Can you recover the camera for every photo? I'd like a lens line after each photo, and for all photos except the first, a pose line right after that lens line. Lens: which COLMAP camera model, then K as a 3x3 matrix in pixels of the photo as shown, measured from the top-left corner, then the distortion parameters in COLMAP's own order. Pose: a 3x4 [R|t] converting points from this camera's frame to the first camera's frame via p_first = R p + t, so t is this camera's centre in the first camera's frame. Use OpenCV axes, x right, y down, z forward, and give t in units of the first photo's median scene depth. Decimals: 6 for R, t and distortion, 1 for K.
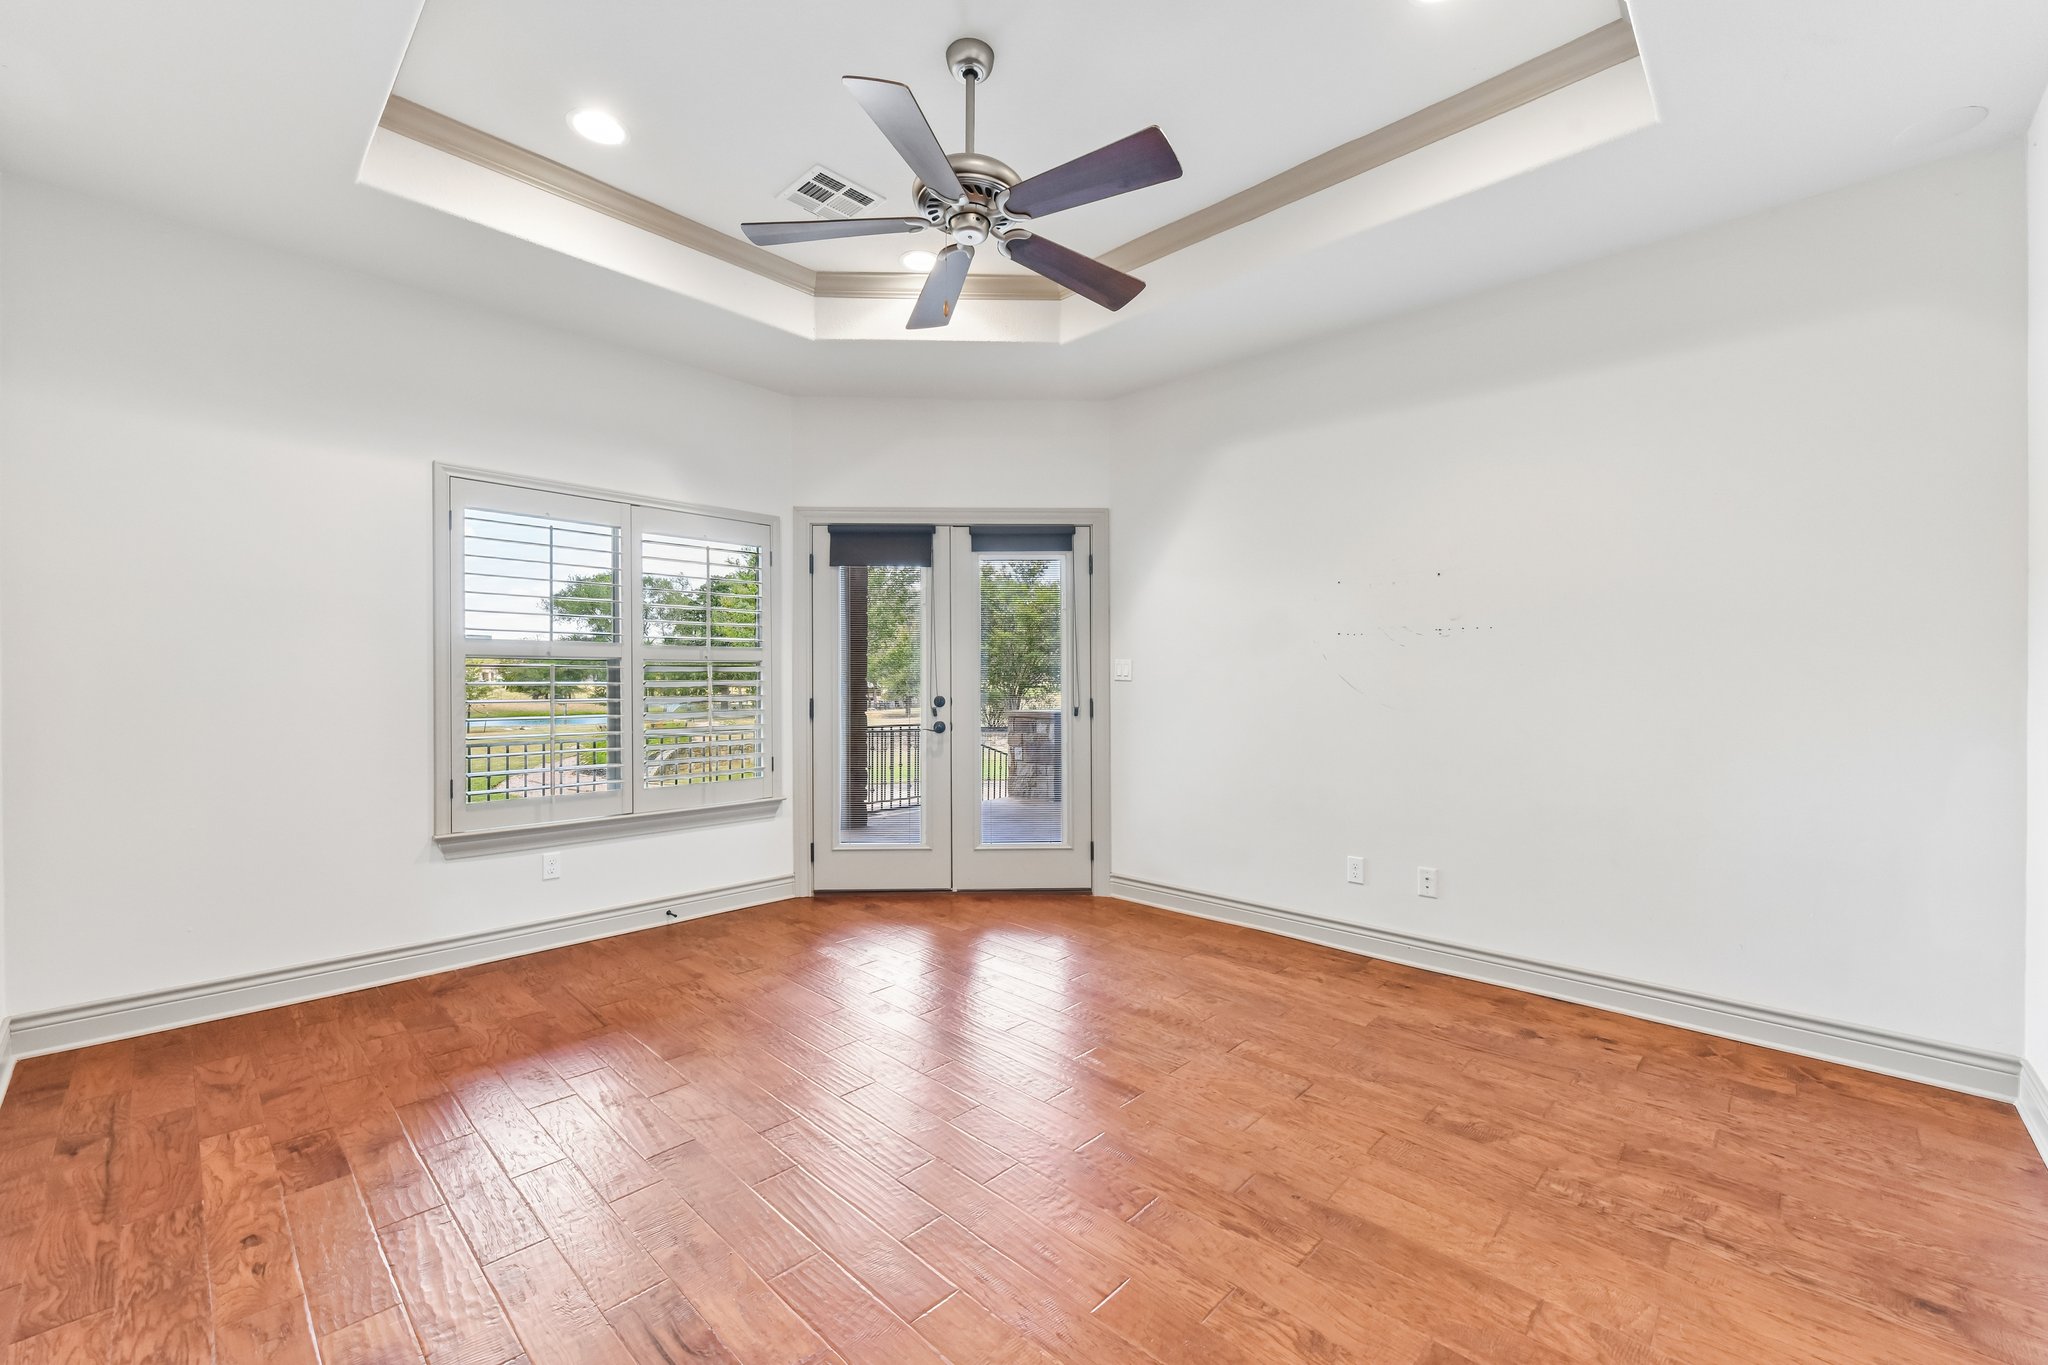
lens RADIAL K [[825.1, 0, 1023.2], [0, 825.1, 680.5], [0, 0, 1]] dist [-0.000737, -0.001061]
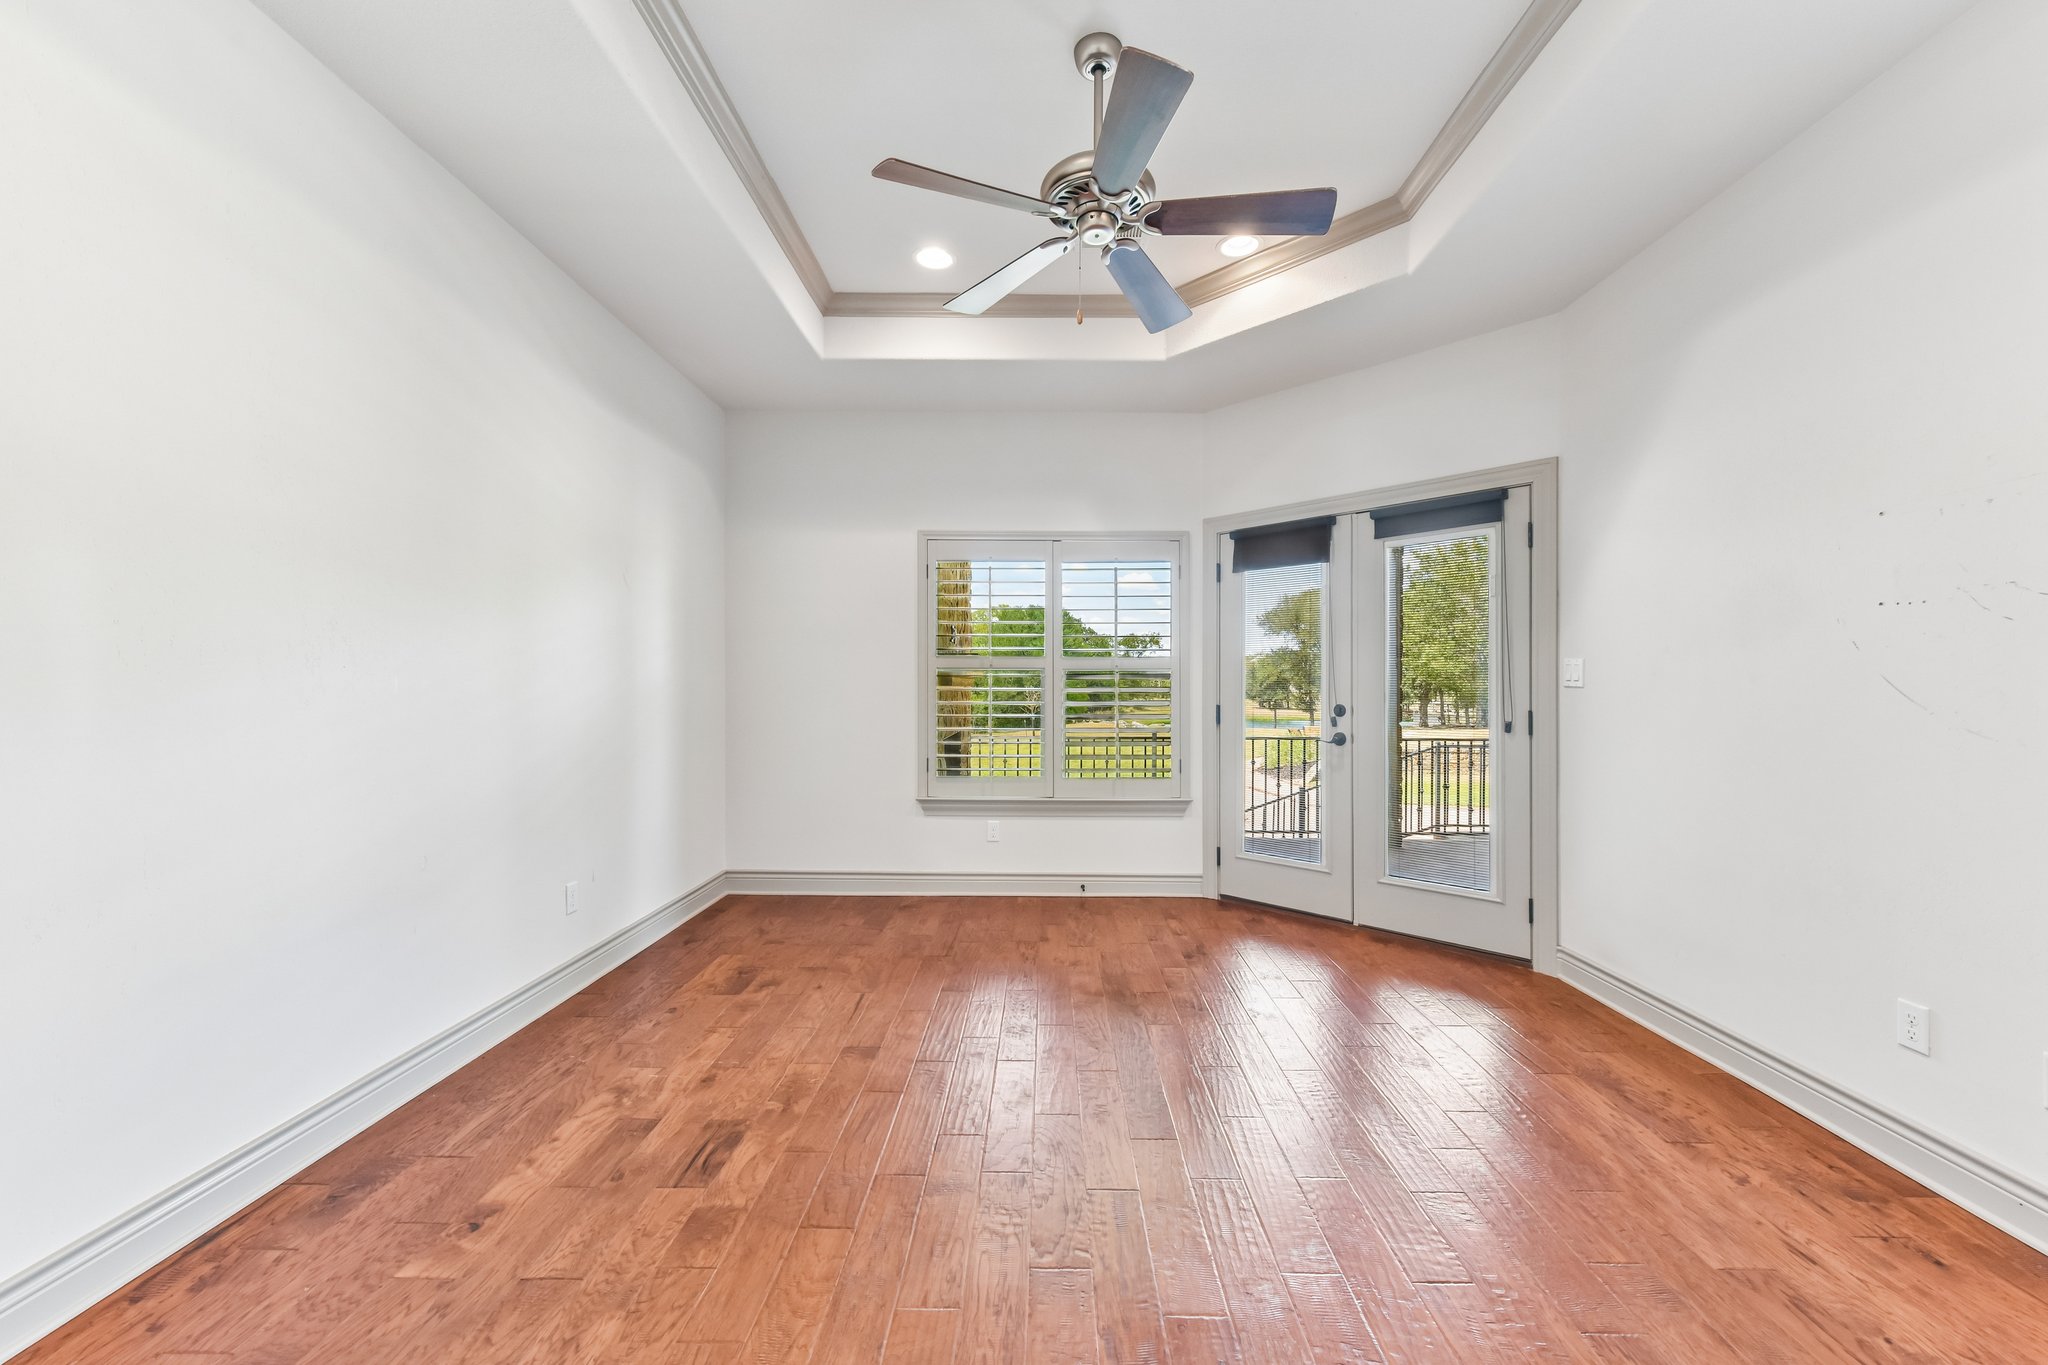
lens RADIAL K [[810.2, 0, 1038.8], [0, 810.2, 689.6], [0, 0, 1]] dist [0.007151, -0.001918]
pose [[0.683285, 0.001844, -0.730150, 0.341112], [-0.002815, 0.999996, -0.000108, 0.003918], [0.730147, 0.002129, 0.683287, 0.165165]]
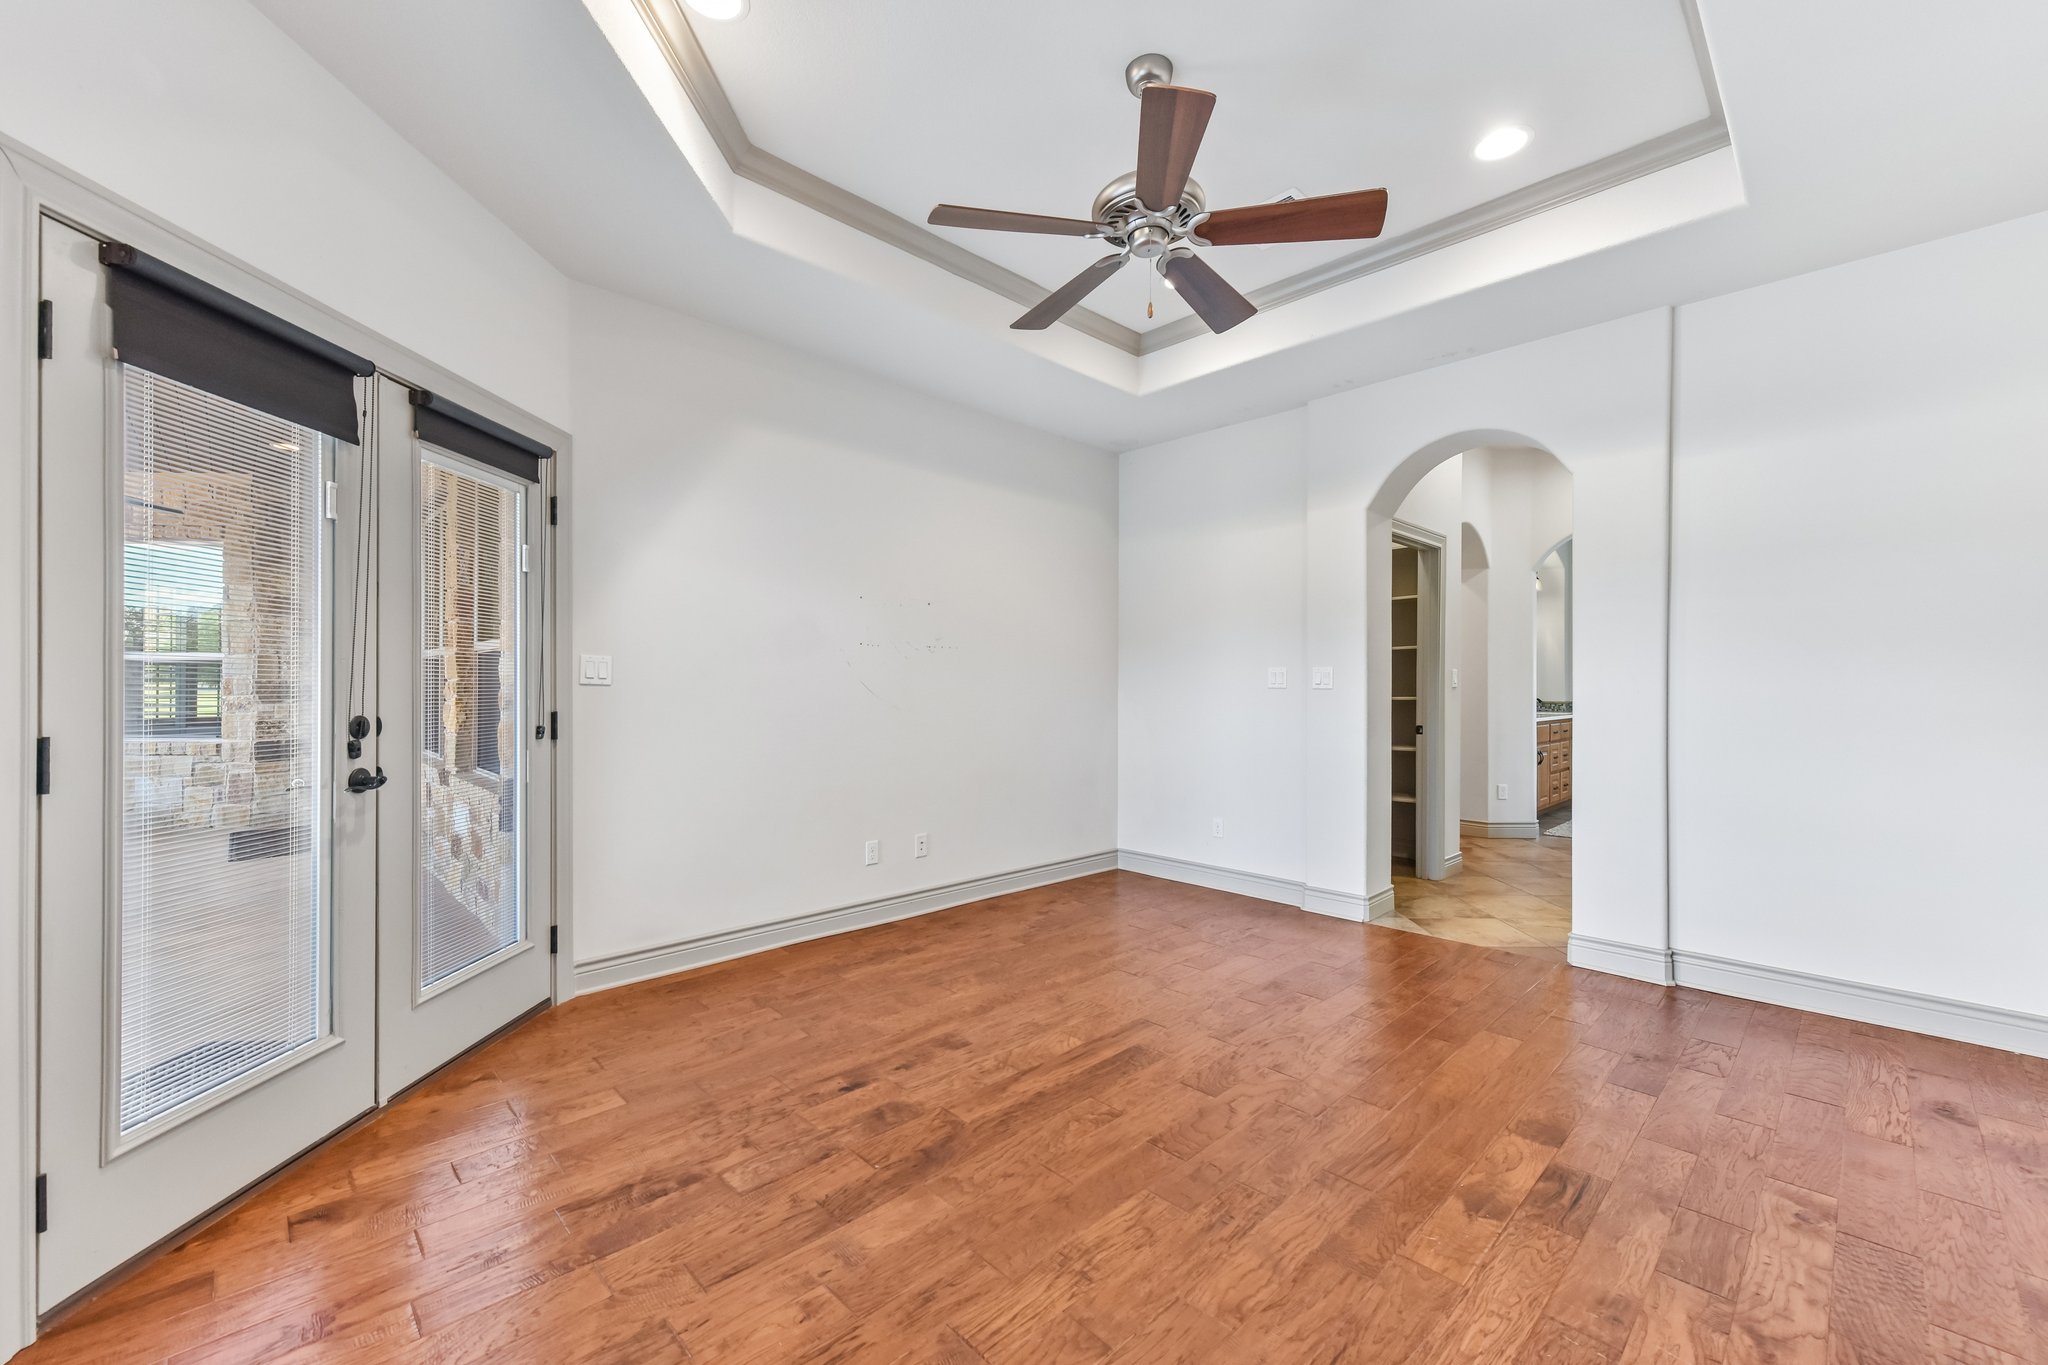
lens RADIAL K [[810.2, 0, 1037.1], [0, 810.2, 684.2], [0, 0, 1]] dist [0.007151, -0.001918]
pose [[0.033160, 0.005066, 0.999437, -0.601564], [-0.000460, 0.999987, -0.005054, 0.002637], [-0.999450, -0.000292, 0.033162, 0.626480]]
